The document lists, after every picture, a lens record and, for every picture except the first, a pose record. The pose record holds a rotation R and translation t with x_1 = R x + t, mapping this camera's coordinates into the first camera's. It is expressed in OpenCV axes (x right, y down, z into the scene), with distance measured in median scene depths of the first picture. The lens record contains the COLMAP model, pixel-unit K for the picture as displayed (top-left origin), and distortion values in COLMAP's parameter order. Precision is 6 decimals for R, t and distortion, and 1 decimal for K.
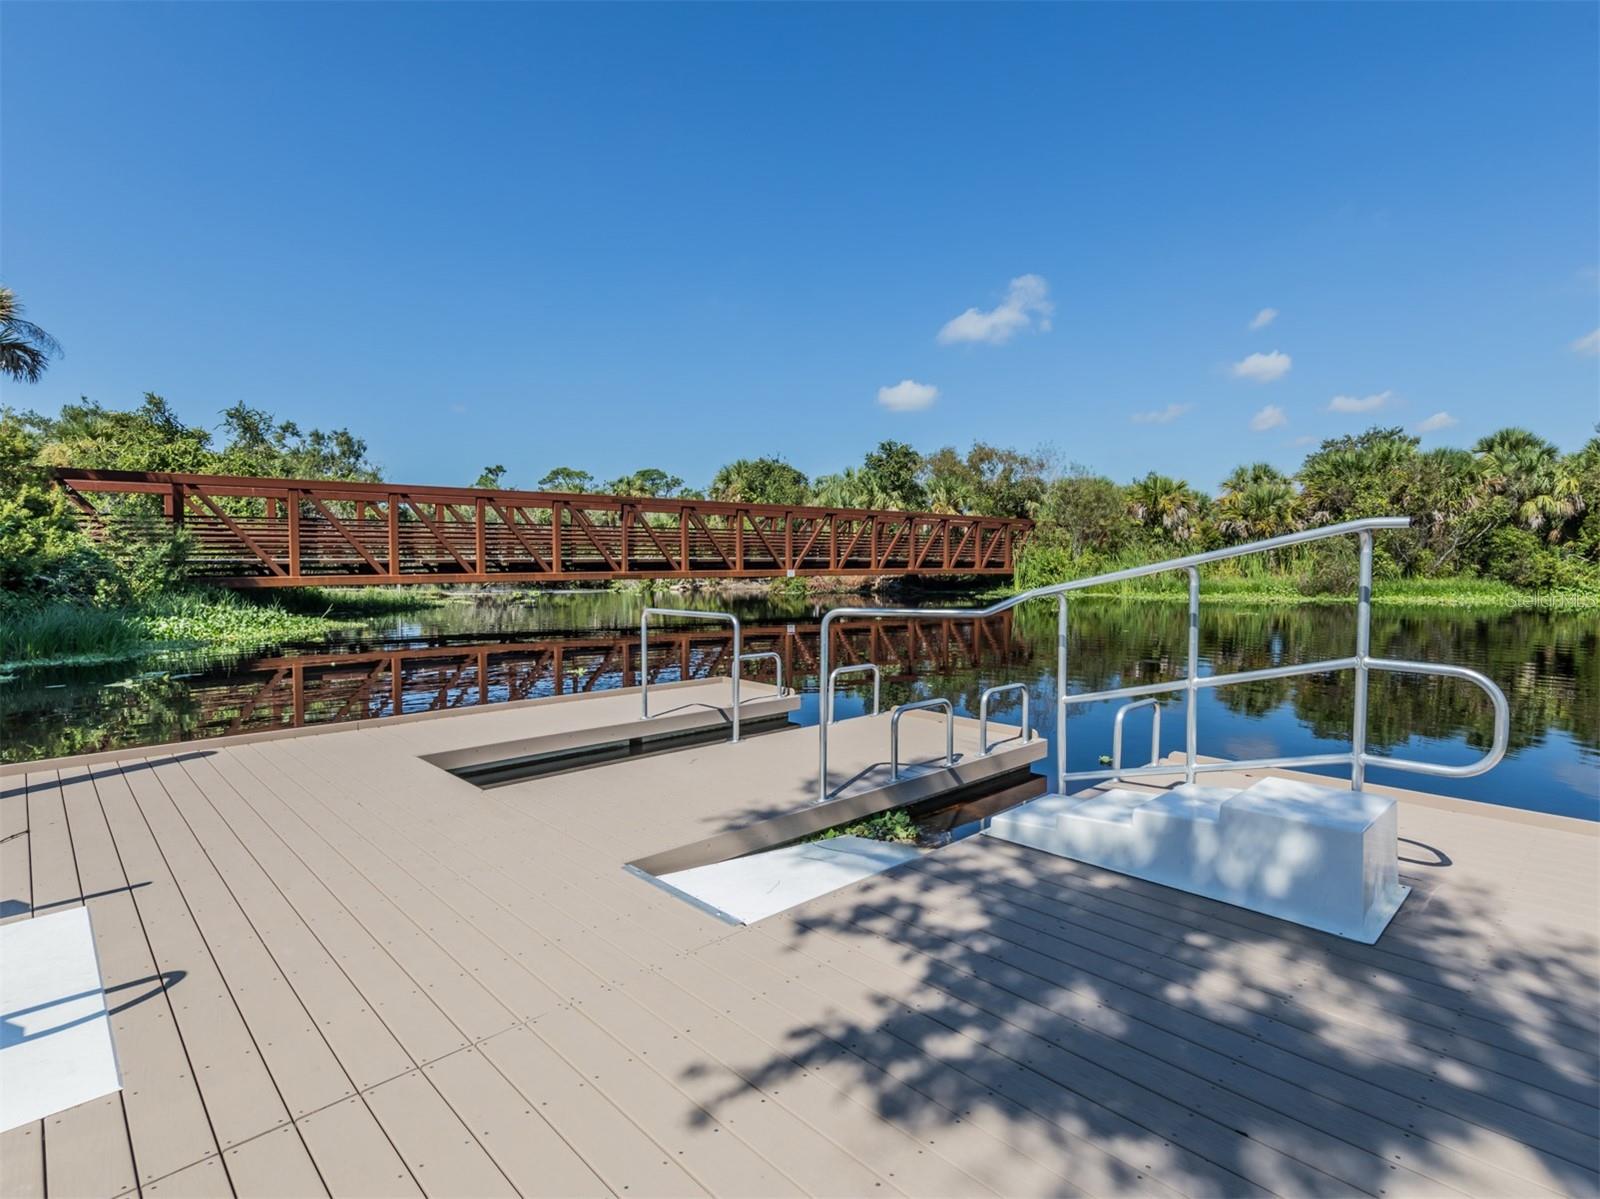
lens RADIAL K [[794.1, 0, 839.2], [0, 794.1, 587.7], [0, 0, 1]] dist [0.003508, -0.002068]
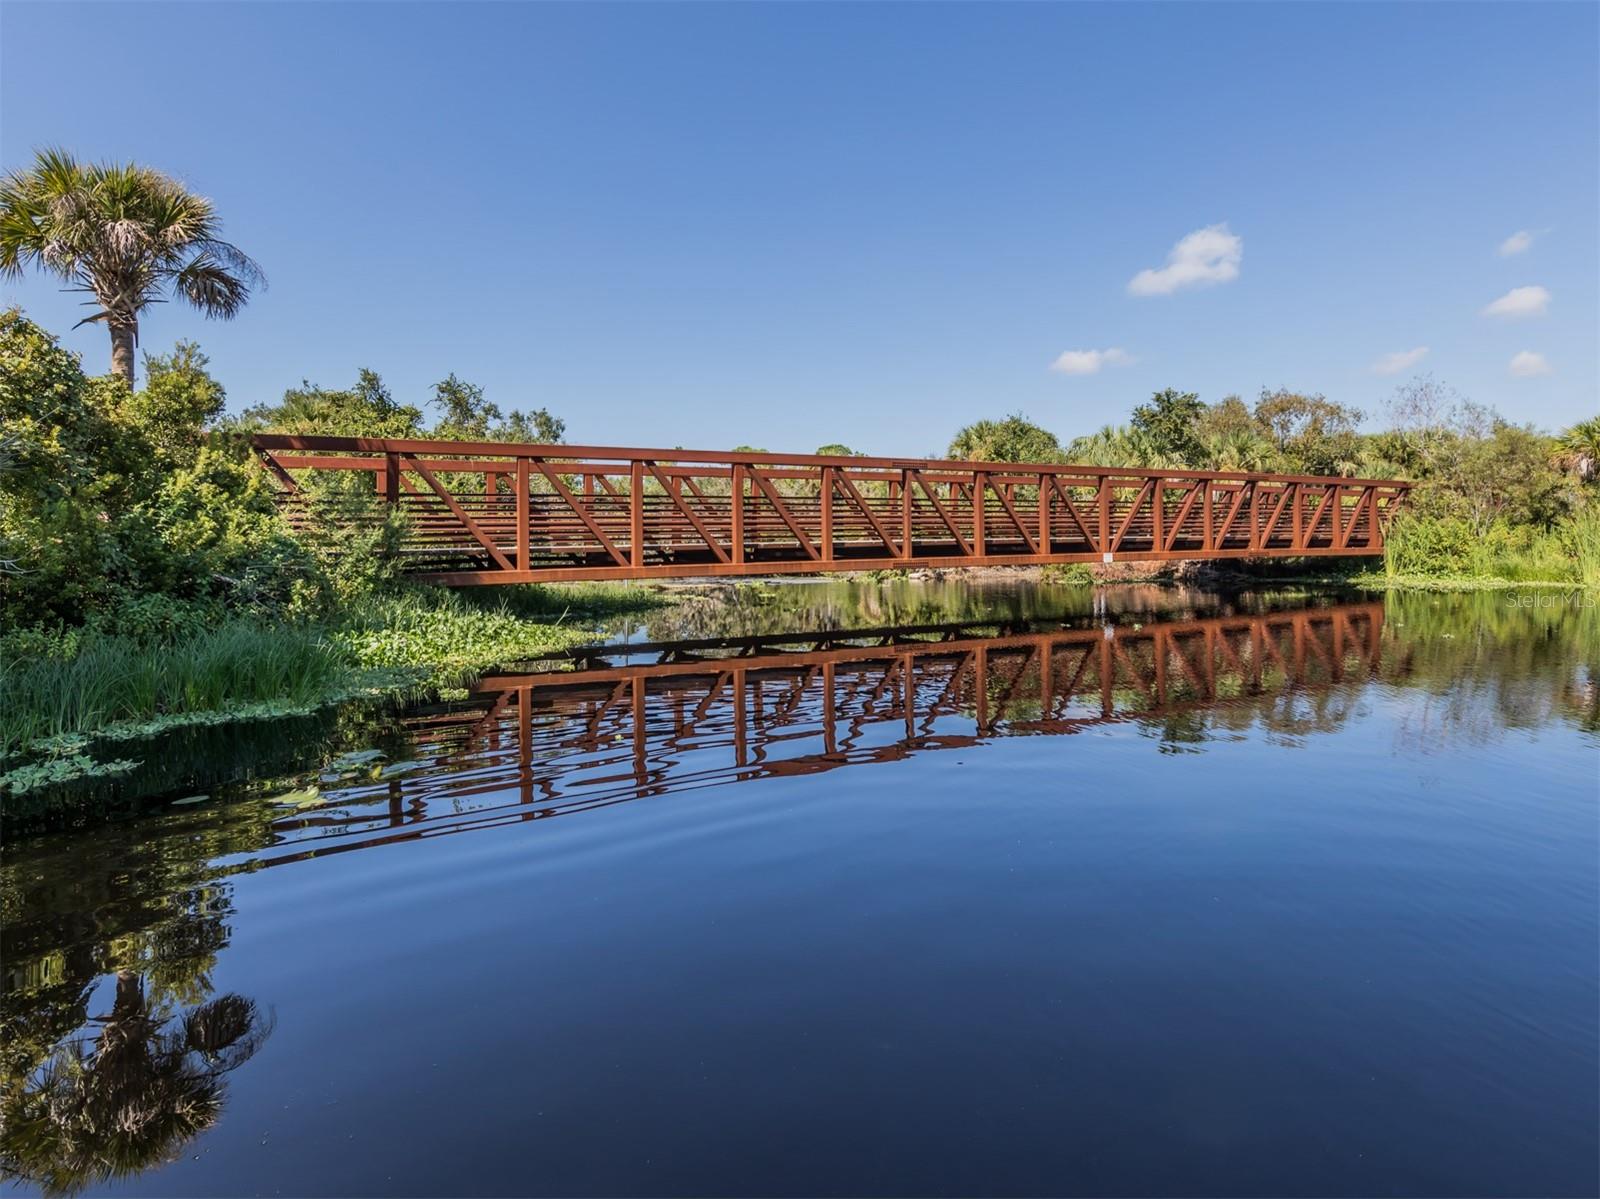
lens RADIAL K [[582.0, 0, 696.1], [0, 582.0, 535.0], [0, 0, 1]] dist [0.001320, 0.000138]
pose [[0.980459, -0.016362, -0.196041, -0.369742], [0.006959, 0.998796, -0.048556, -0.017755], [0.196599, 0.046243, 0.979393, 0.433417]]
